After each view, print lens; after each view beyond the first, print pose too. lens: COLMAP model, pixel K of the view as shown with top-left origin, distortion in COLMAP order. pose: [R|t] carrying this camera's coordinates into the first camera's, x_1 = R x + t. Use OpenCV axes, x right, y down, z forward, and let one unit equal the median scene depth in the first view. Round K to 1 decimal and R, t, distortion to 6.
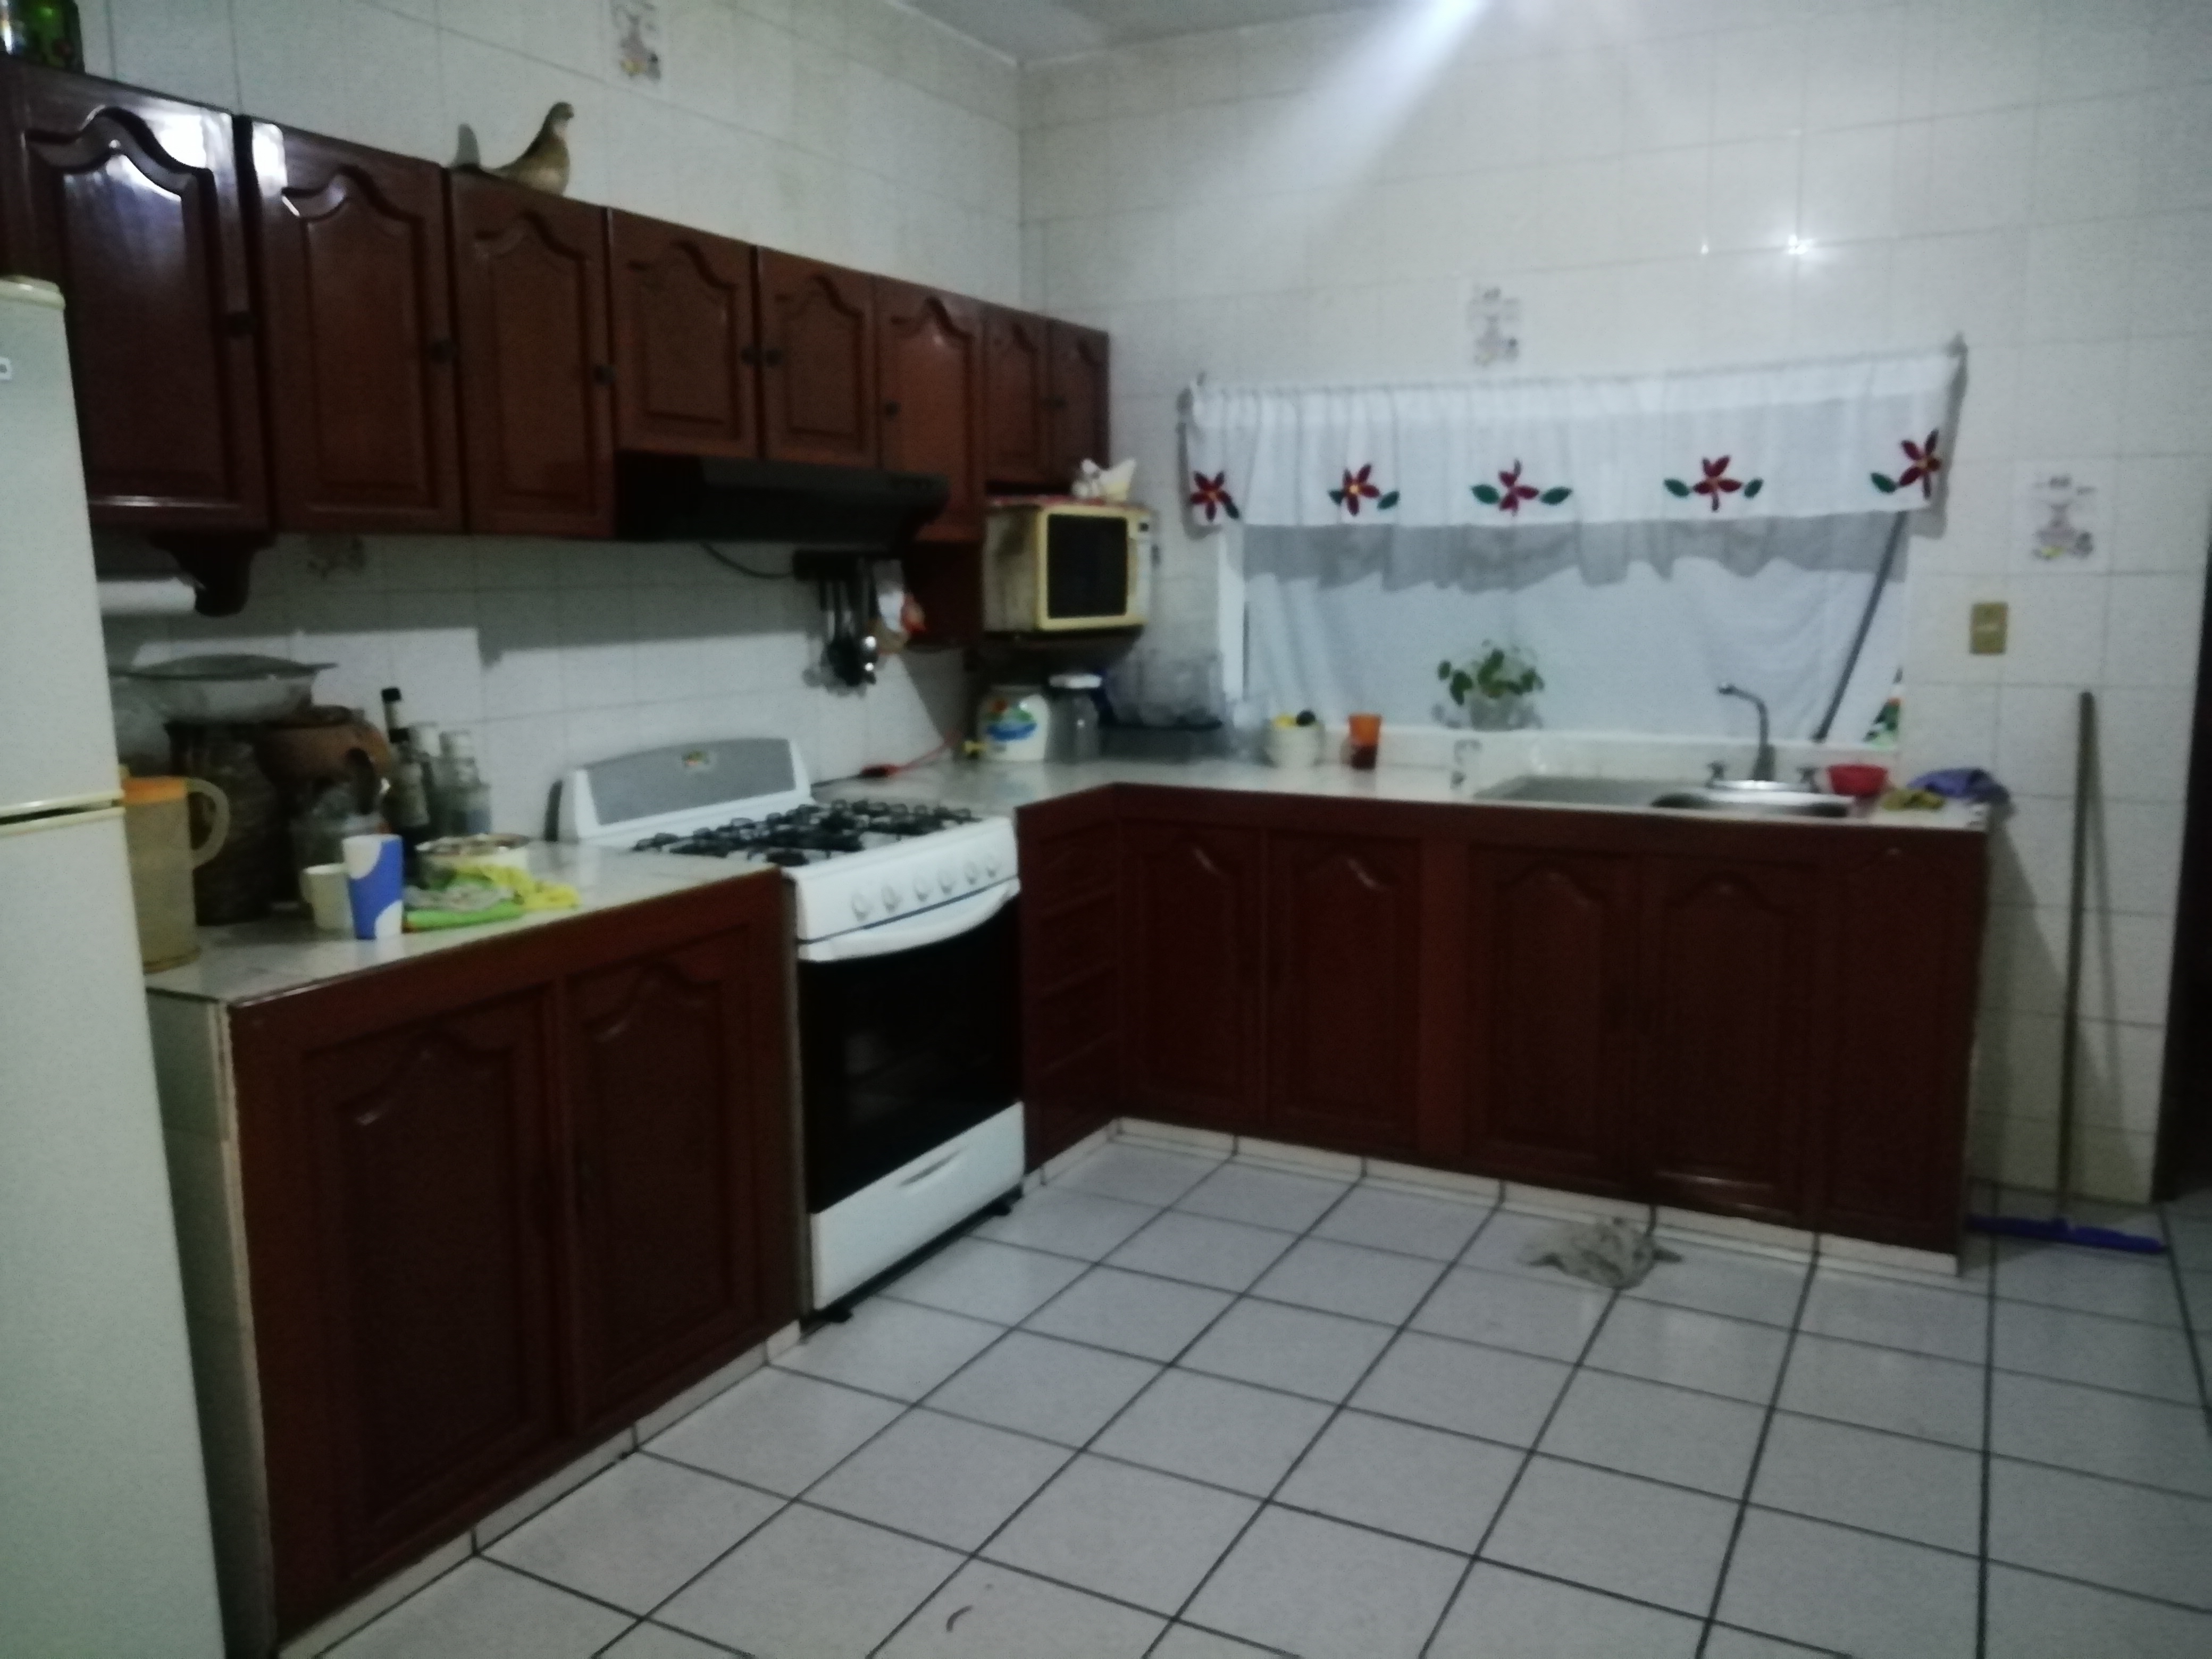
lens RADIAL K [[1643.6, 0, 1125.0], [0, 1643.6, 817.0], [0, 0, 1]] dist [0.051293, -0.064397]
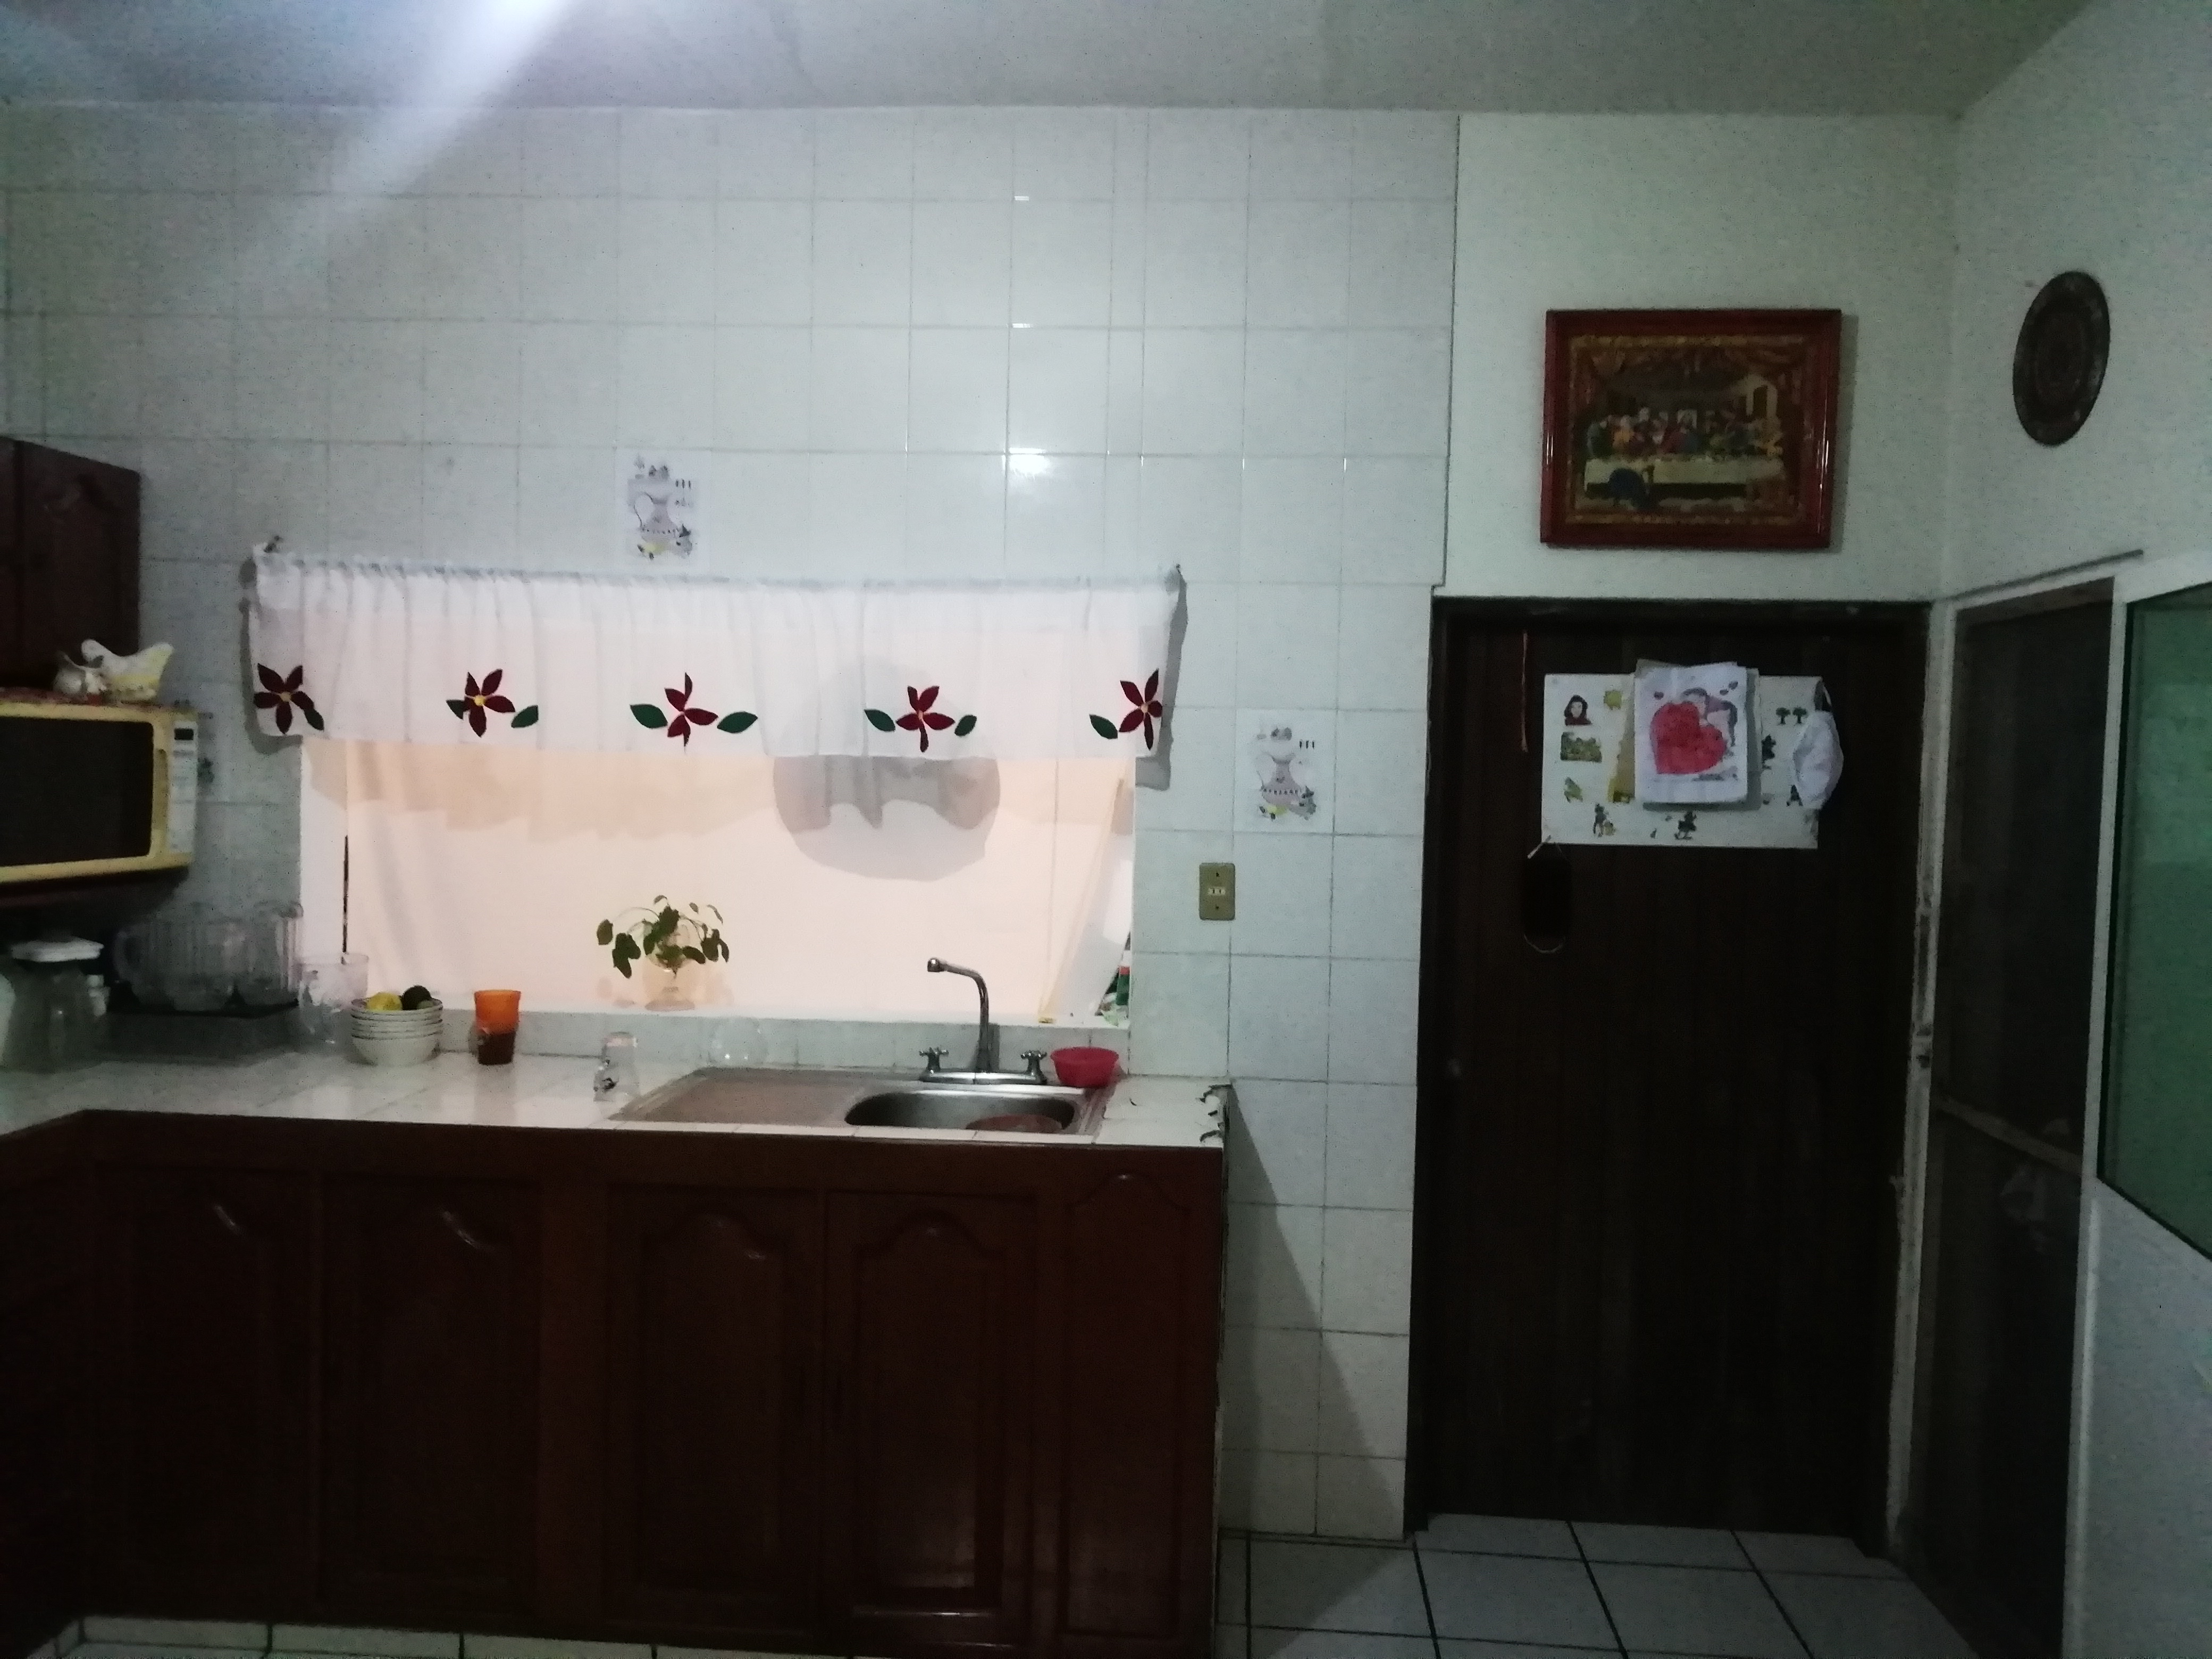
lens RADIAL K [[1688.9, 0, 1049.1], [0, 1688.9, 798.8], [0, 0, 1]] dist [0.066392, -0.064349]
pose [[0.929844, 0.024252, 0.367153, 0.097118], [0.020713, 0.992793, -0.118035, -0.055146], [-0.367370, 0.117359, 0.922641, 0.180873]]
